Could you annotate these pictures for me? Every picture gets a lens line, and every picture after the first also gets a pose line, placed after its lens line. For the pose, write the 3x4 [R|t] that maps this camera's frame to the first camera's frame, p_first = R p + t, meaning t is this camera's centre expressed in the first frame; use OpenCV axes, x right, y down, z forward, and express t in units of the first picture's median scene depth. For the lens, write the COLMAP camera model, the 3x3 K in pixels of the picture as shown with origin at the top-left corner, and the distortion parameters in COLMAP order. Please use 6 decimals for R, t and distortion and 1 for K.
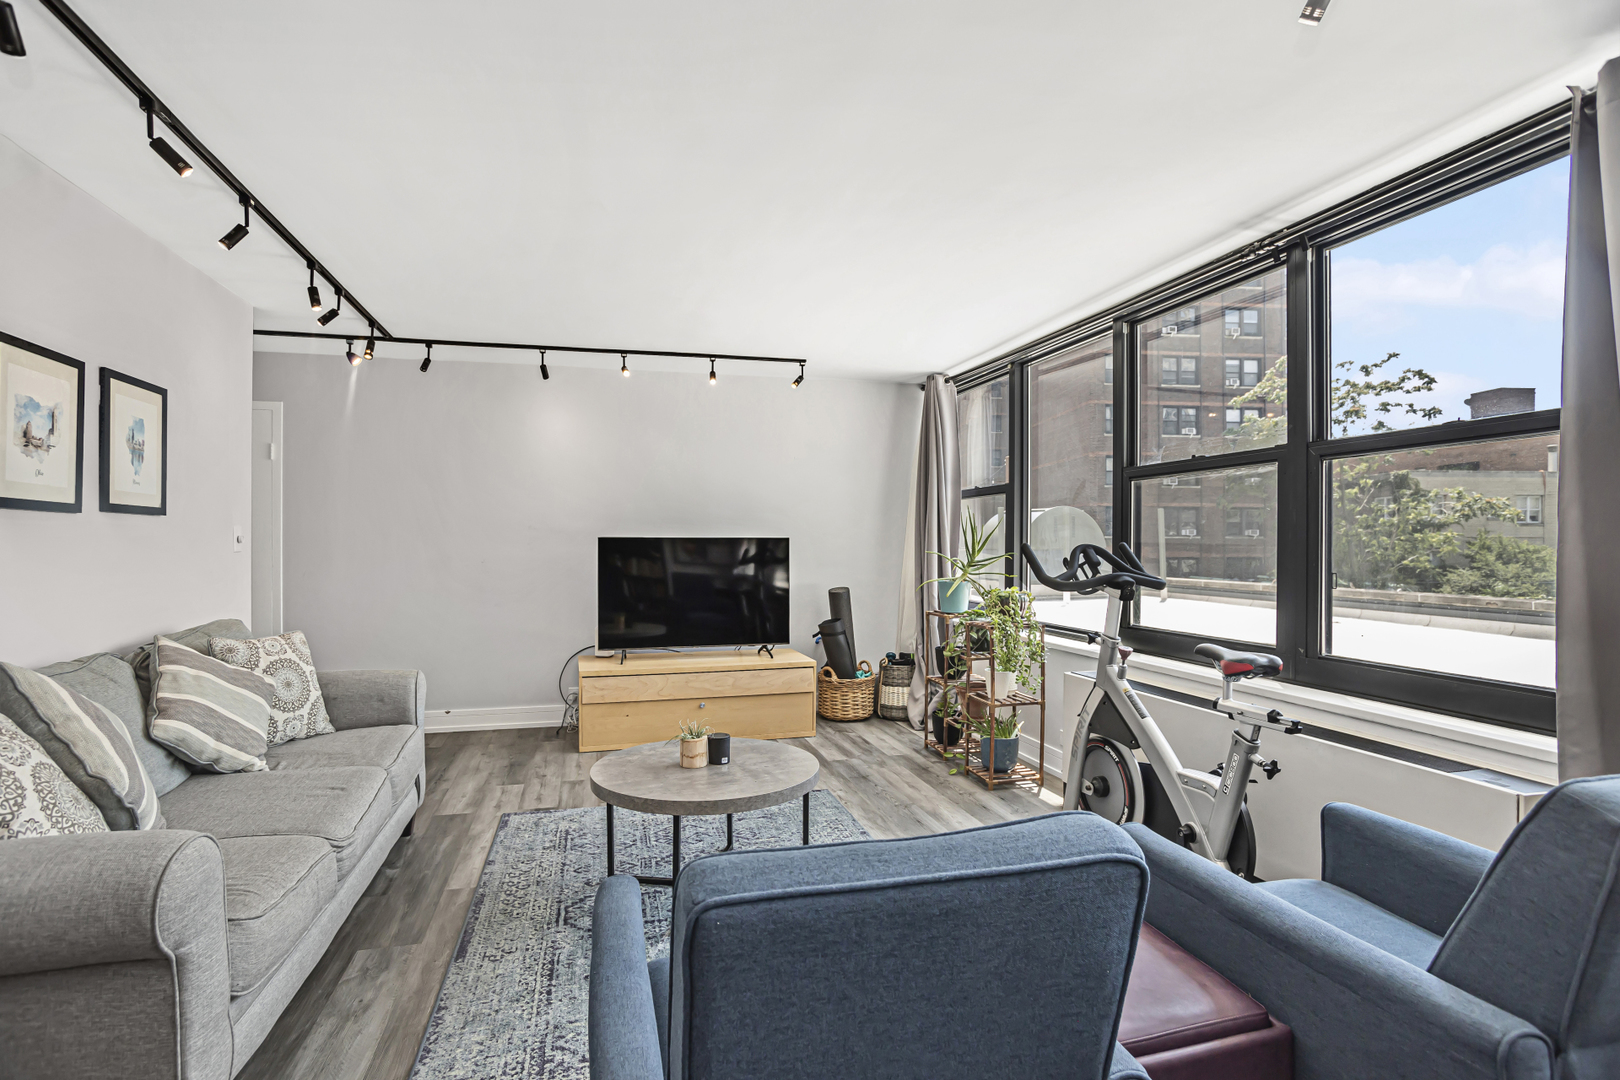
lens RADIAL K [[796.5, 0, 801.4], [0, 796.5, 540.2], [0, 0, 1]] dist [-0.042430, 0.013487]
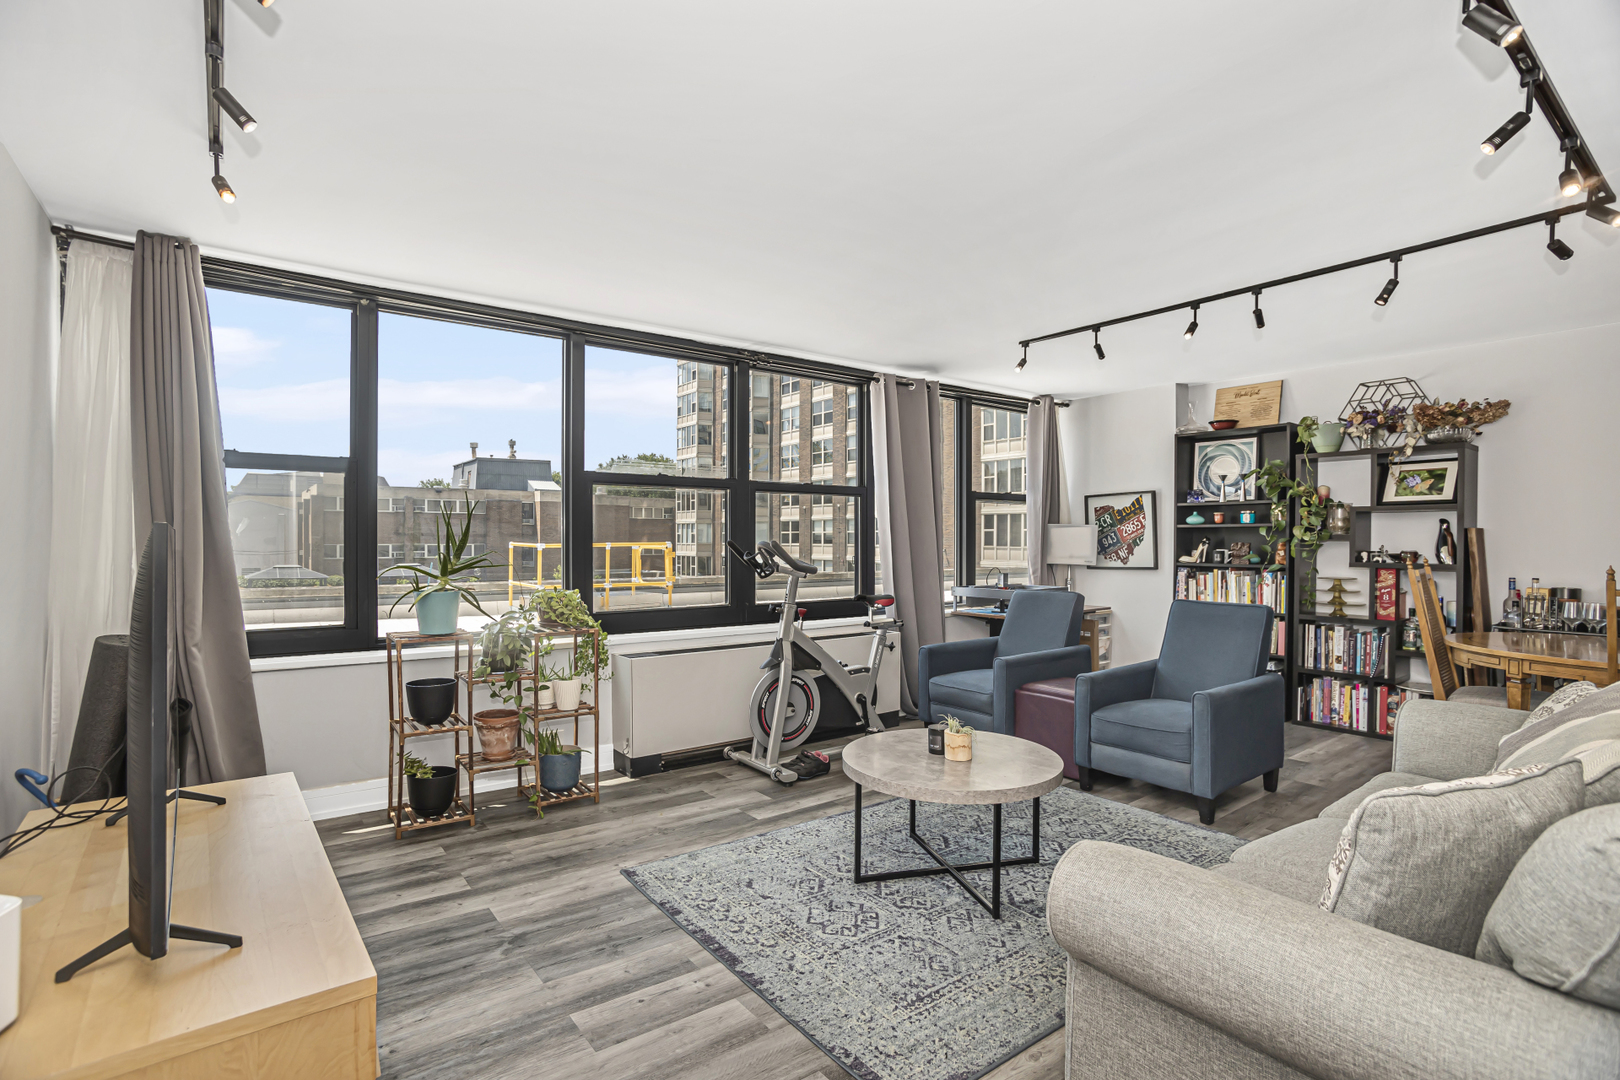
lens RADIAL K [[796.5, 0, 801.5], [0, 796.5, 541.9], [0, 0, 1]] dist [-0.042430, 0.013487]
pose [[-0.388409, -0.005182, 0.921473, -0.697700], [-0.008146, 0.999964, 0.002190, 0.003502], [-0.921451, -0.006655, -0.388437, 1.109104]]
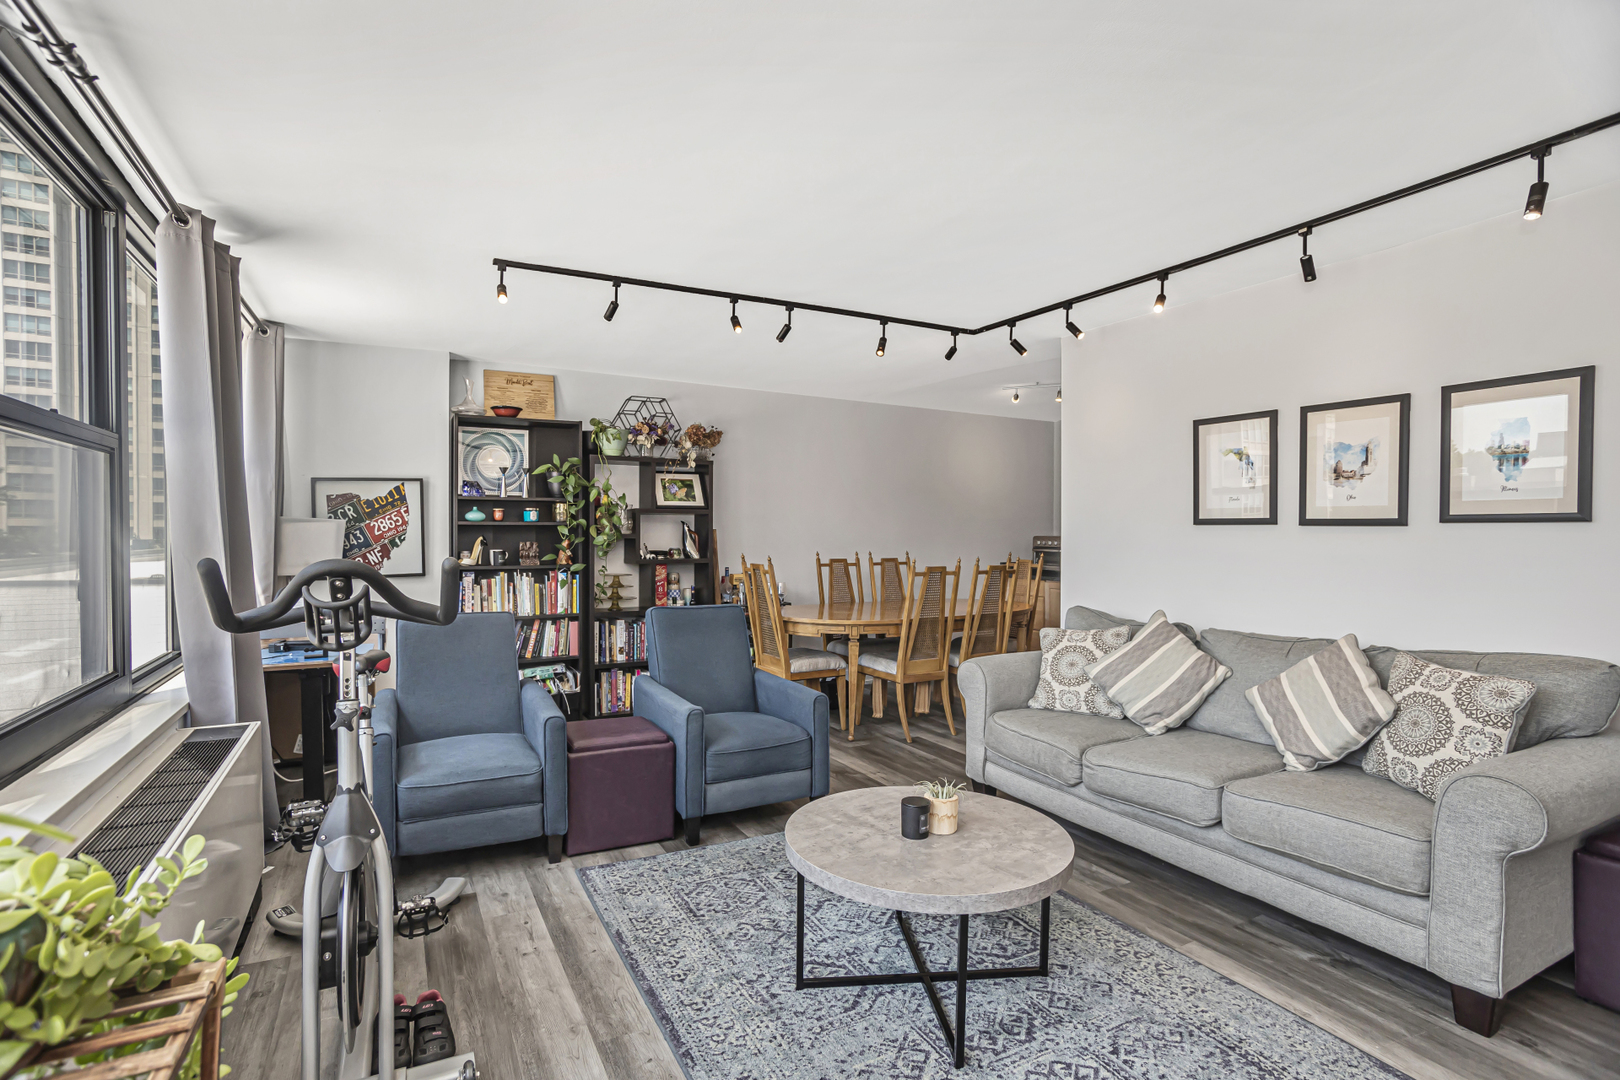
lens RADIAL K [[796.5, 0, 804.9], [0, 796.5, 549.2], [0, 0, 1]] dist [-0.042430, 0.013487]
pose [[-0.974009, -0.000714, -0.226509, 0.125805], [-0.004409, 0.999865, 0.015810, -0.009425], [0.226467, 0.016398, -0.973881, 1.224131]]
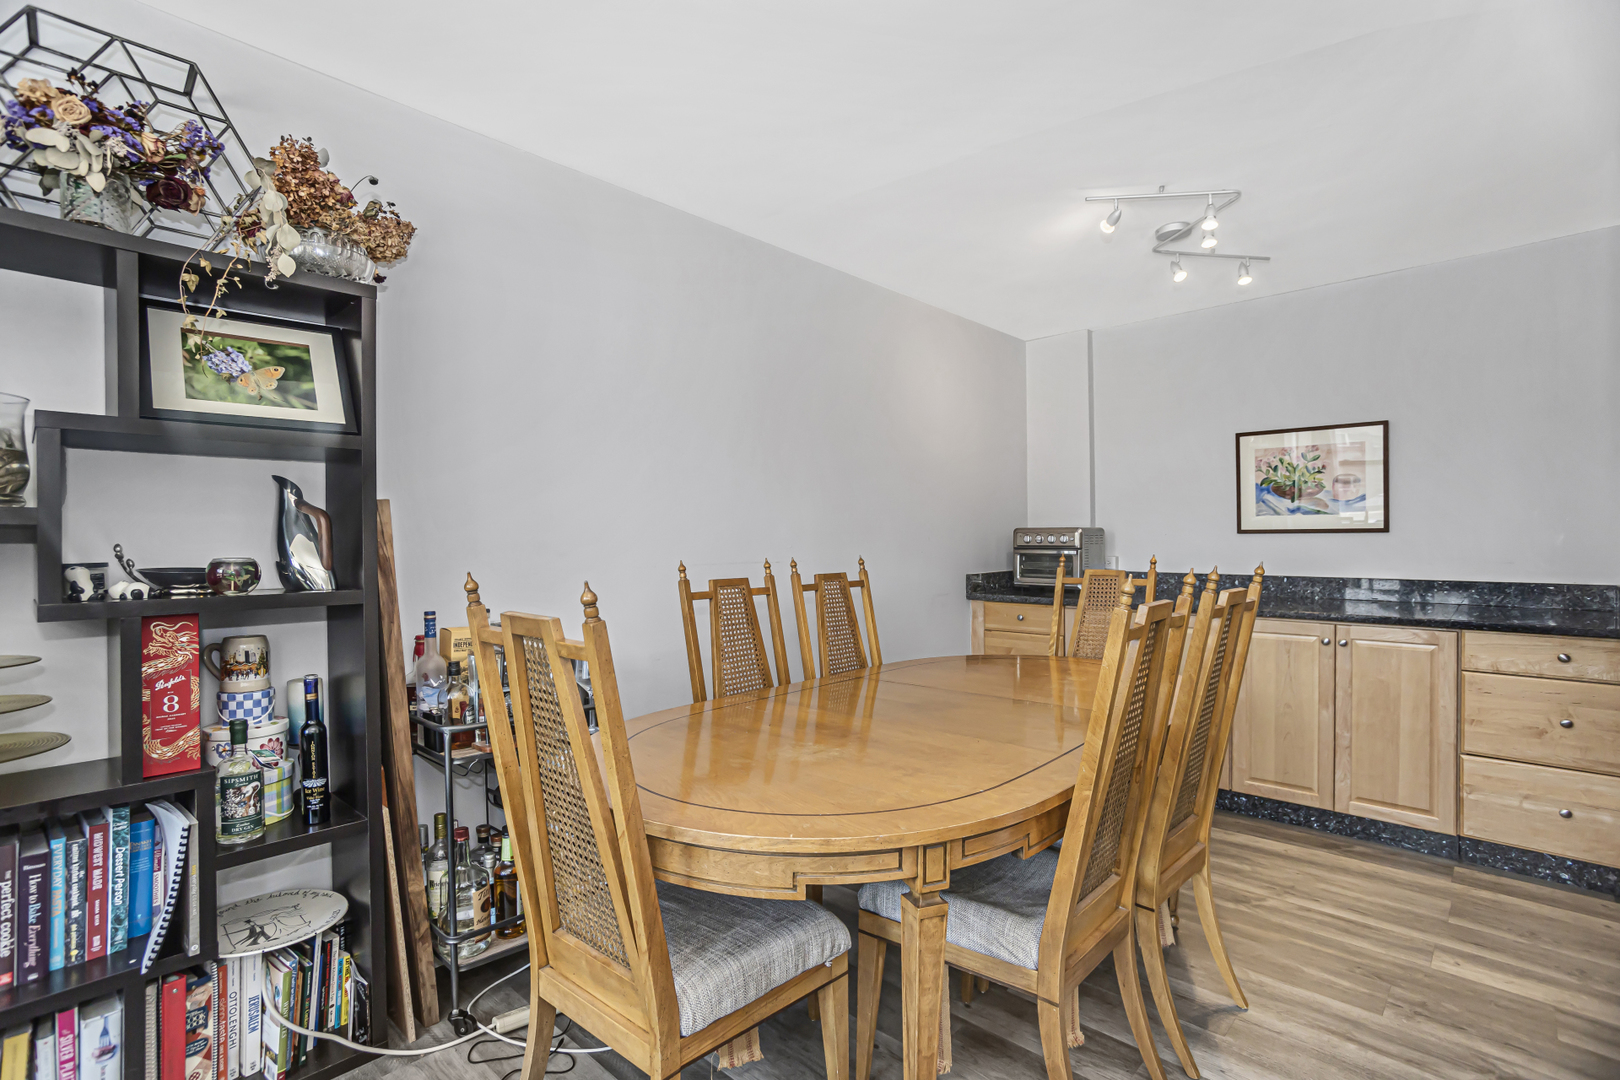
lens RADIAL K [[751.7, 0, 799.5], [0, 751.7, 551.0], [0, 0, 1]] dist [-0.022594, 0.000522]
pose [[-0.857244, 0.010640, -0.514801, -0.023232], [0.007859, 0.999940, 0.007581, 0.007003], [0.514851, 0.002453, -0.857276, 0.295024]]
